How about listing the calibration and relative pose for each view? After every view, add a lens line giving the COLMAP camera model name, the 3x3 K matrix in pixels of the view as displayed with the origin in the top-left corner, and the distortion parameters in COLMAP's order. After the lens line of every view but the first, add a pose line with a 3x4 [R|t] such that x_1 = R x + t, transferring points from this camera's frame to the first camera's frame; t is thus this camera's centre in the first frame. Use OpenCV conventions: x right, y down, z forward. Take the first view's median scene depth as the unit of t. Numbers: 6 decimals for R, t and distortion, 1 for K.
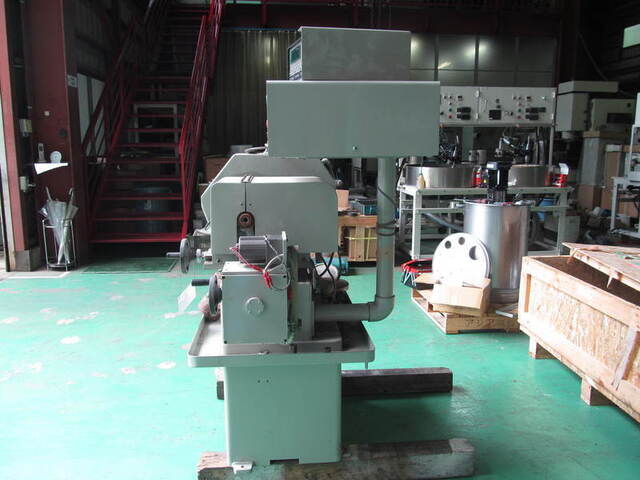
lens RADIAL K [[527.9, 0, 320.0], [0, 527.9, 240.0], [0, 0, 1]] dist [-0.039218, -0.002428]
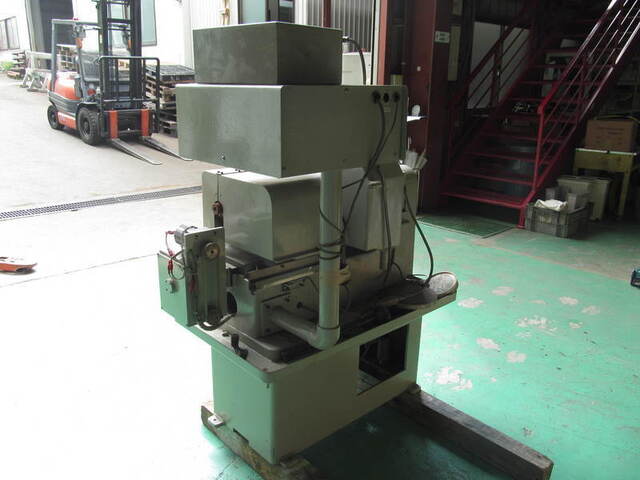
lens RADIAL K [[529.2, 0, 320.0], [0, 529.2, 240.0], [0, 0, 1]] dist [-0.008795, -0.004862]
pose [[0.614287, 0.235972, -0.752973, 0.259074], [-0.153570, 0.971744, 0.179247, -0.064020], [0.773994, 0.005525, 0.633168, 0.152032]]
